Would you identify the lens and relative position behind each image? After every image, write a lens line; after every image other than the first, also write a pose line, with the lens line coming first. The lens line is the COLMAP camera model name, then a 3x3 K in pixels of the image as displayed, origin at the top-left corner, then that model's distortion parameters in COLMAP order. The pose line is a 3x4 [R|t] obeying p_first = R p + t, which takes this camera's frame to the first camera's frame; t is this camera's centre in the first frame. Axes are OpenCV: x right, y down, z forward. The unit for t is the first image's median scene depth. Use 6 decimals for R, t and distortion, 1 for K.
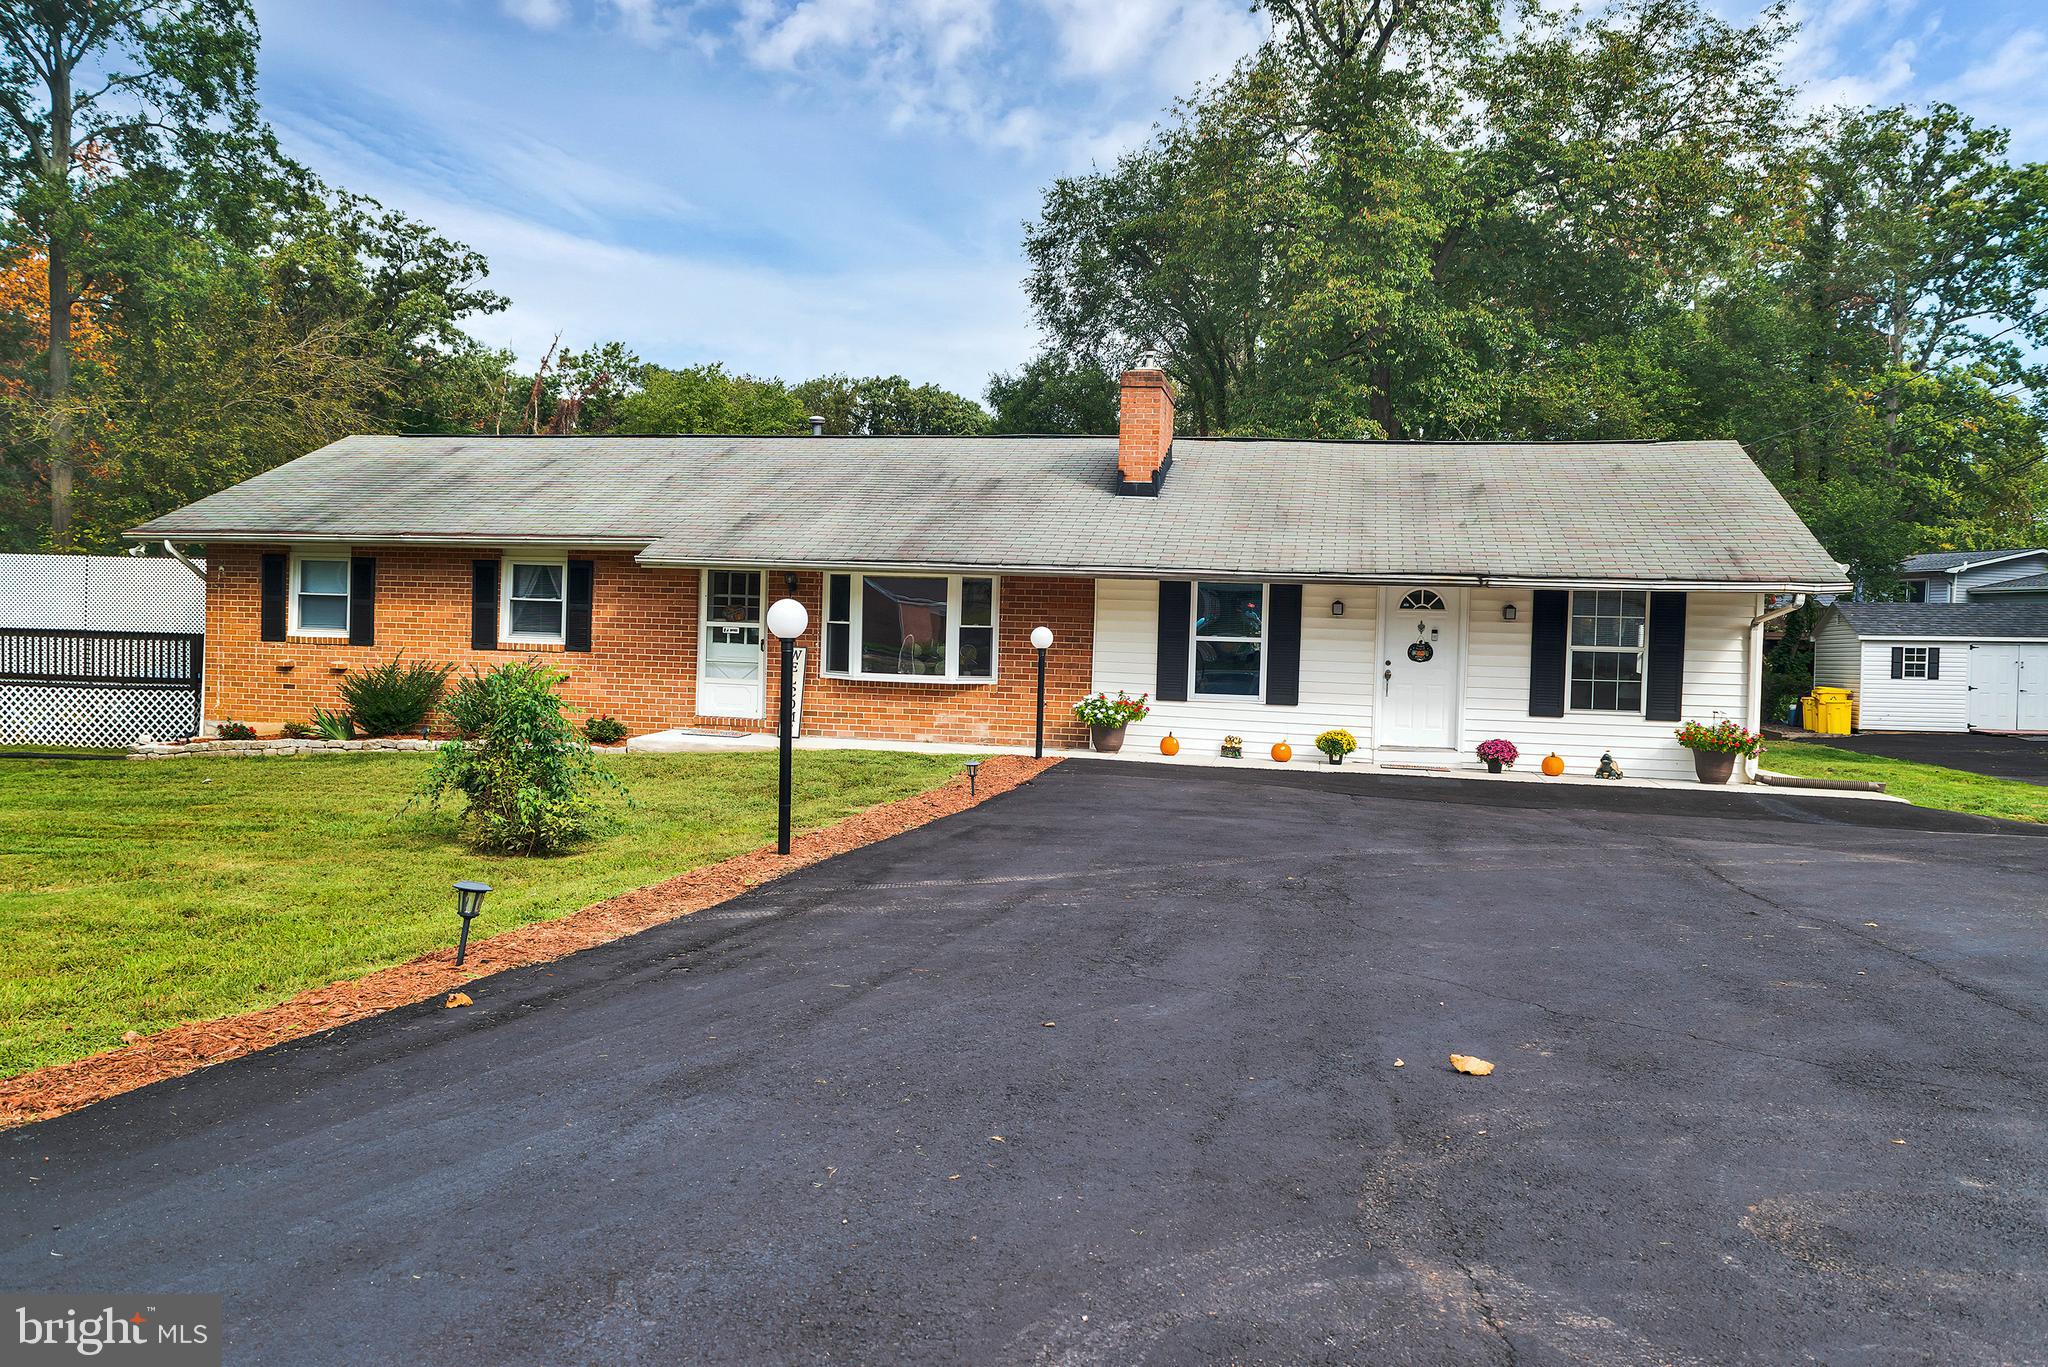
lens RADIAL K [[1552.4, 0, 1020.0], [0, 1552.4, 692.2], [0, 0, 1]] dist [-0.030970, 0.000849]
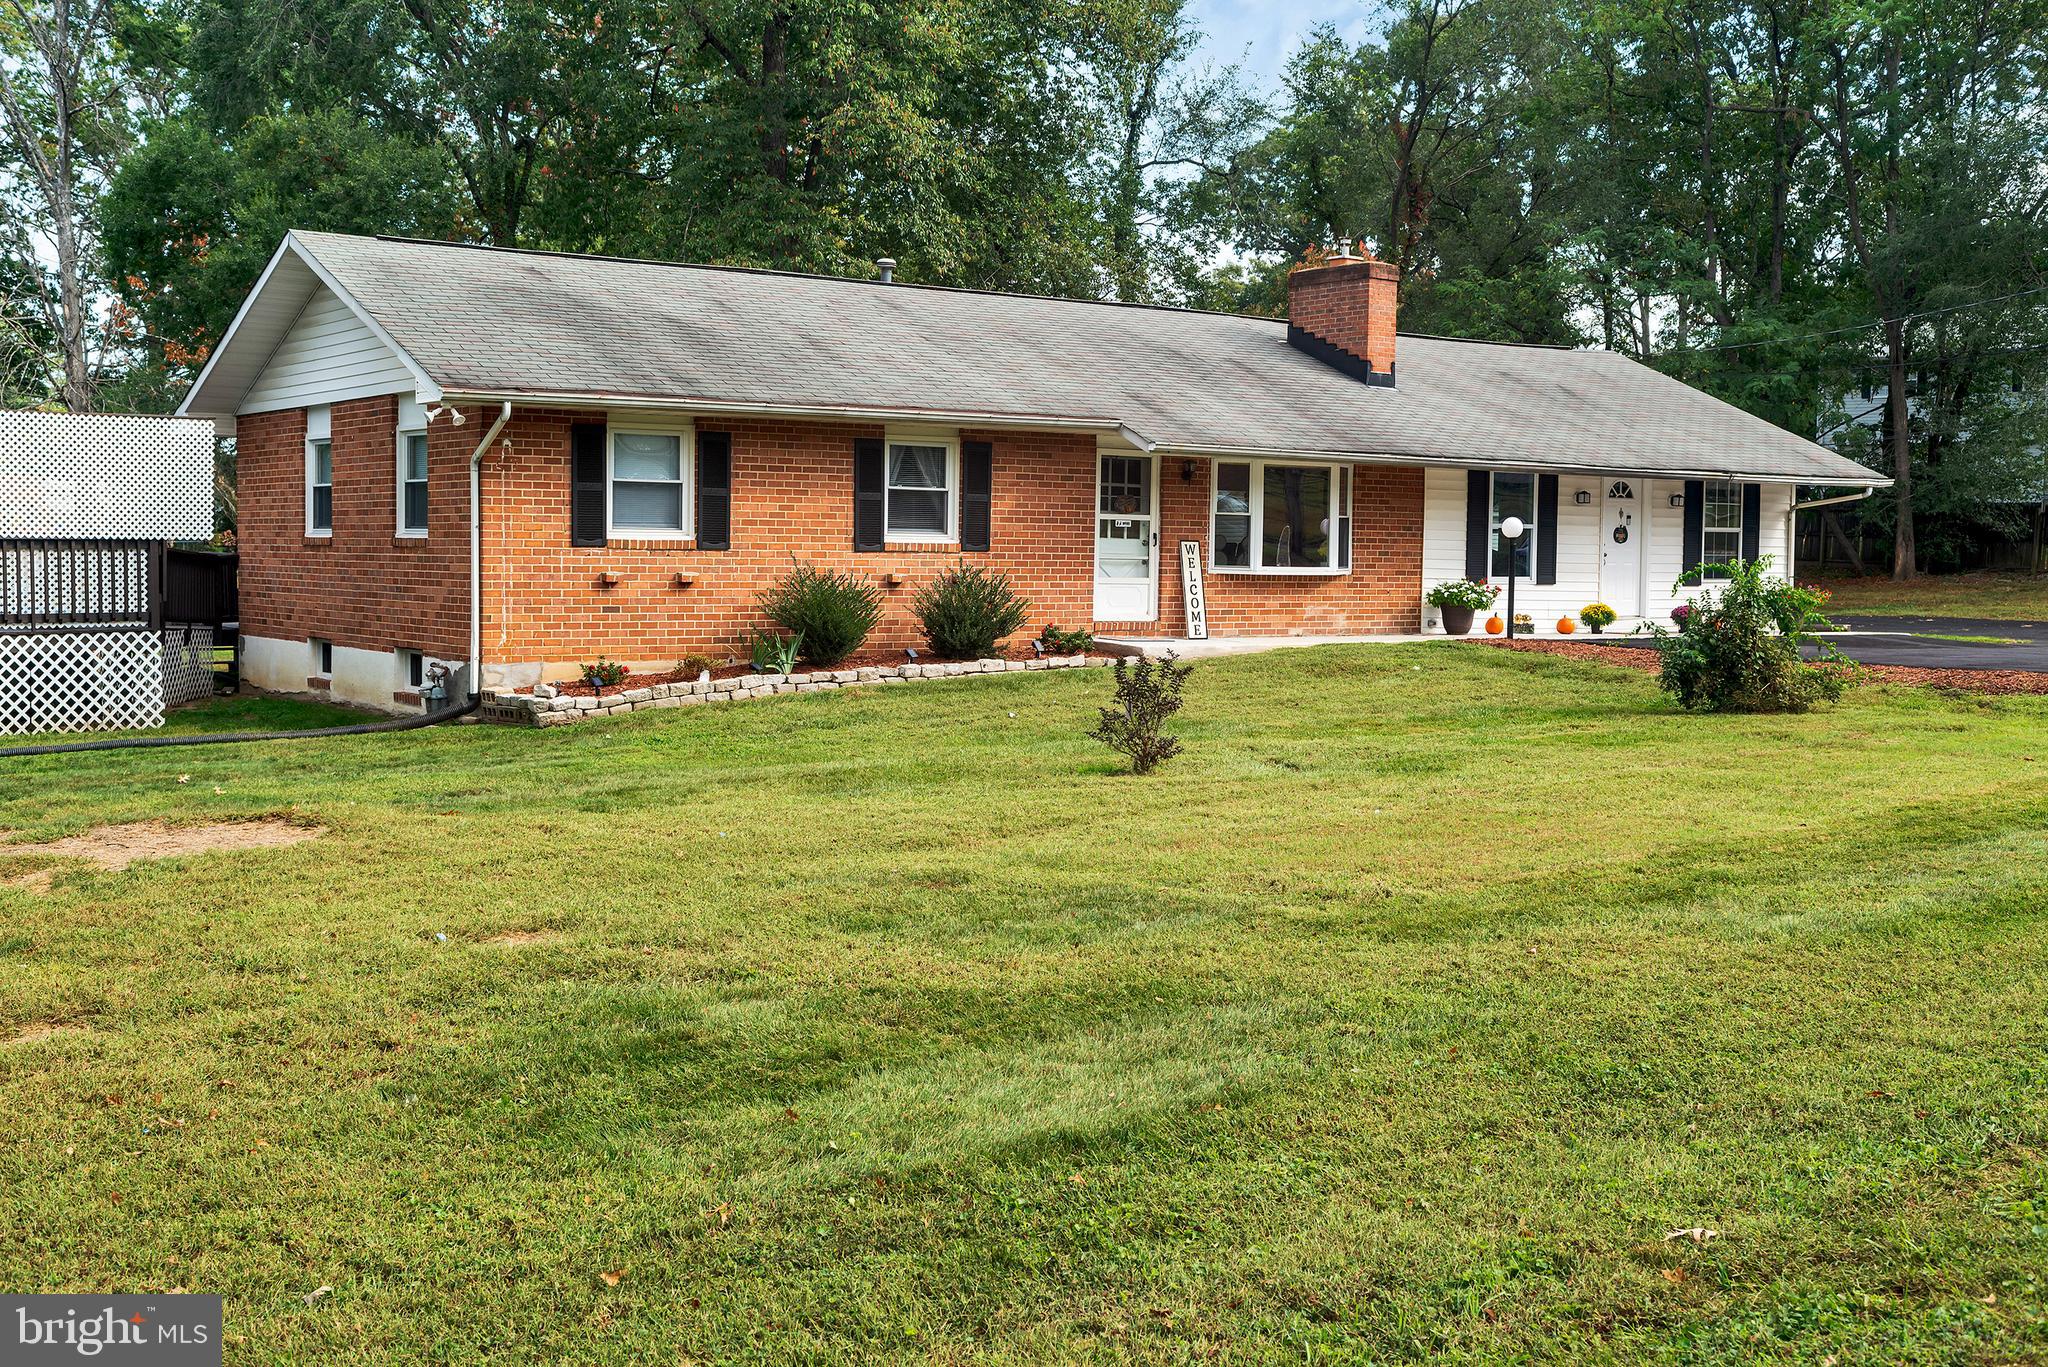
lens RADIAL K [[2290.9, 0, 1029.8], [0, 2290.9, 689.0], [0, 0, 1]] dist [-0.032467, 0.000000]
pose [[0.674949, -0.067841, 0.734739, -1.238480], [0.031941, 0.997517, 0.062763, -0.030372], [-0.737173, -0.018893, 0.675440, 0.152974]]
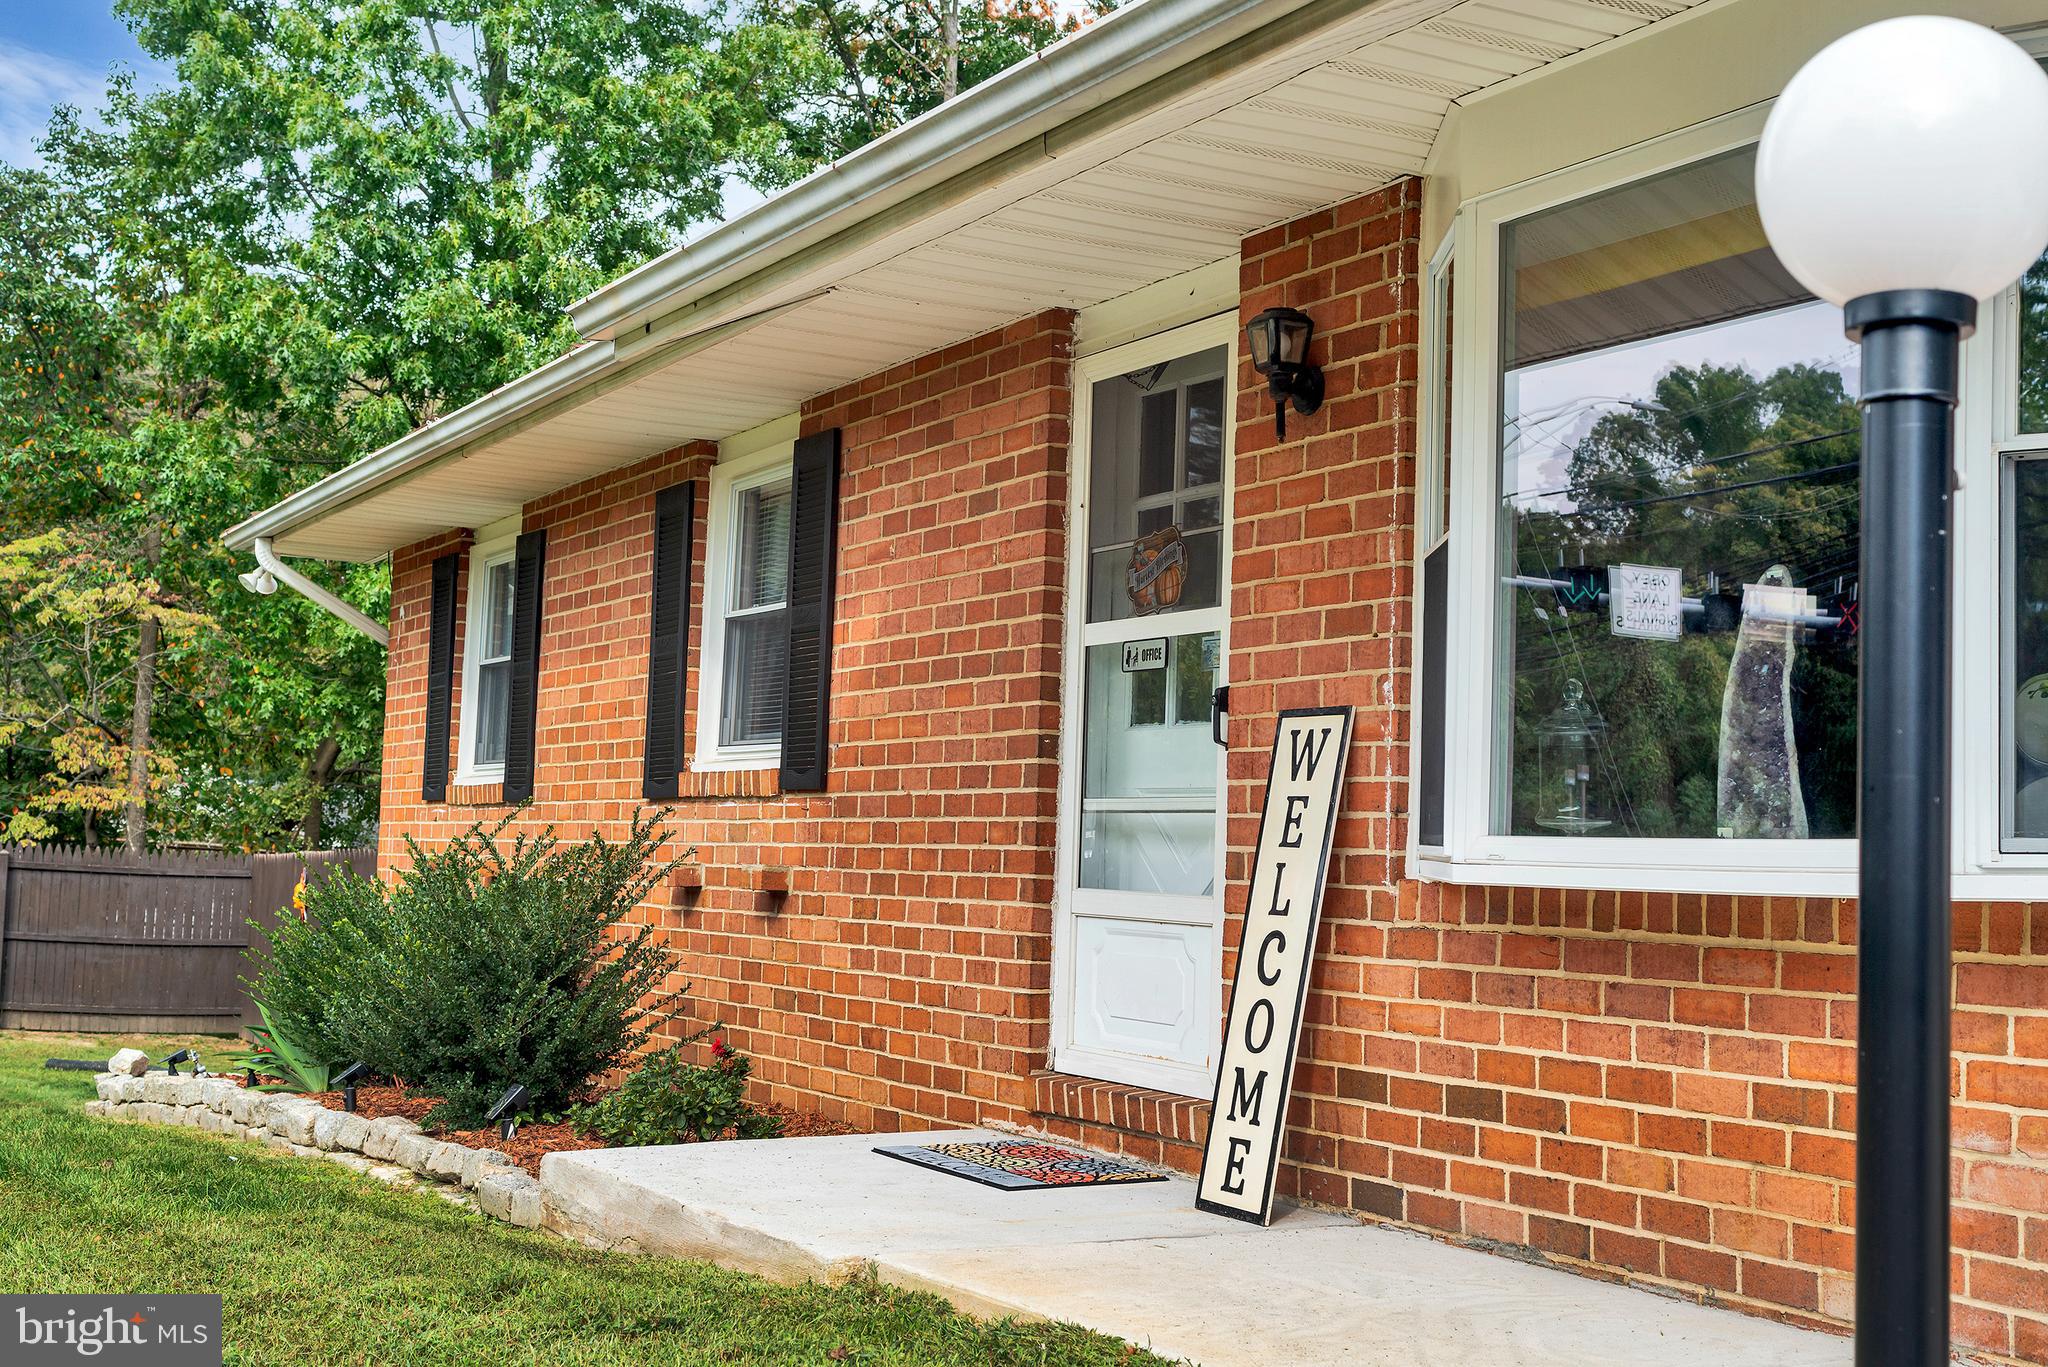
lens RADIAL K [[2664.0, 0, 1012.4], [0, 2664.0, 687.0], [0, 0, 1]] dist [0.003398, 0.000000]
pose [[0.633918, -0.063678, -0.770774, 0.075782], [-0.038257, 0.992803, -0.113485, 0.004846], [0.772454, 0.101428, 0.626919, 0.792486]]
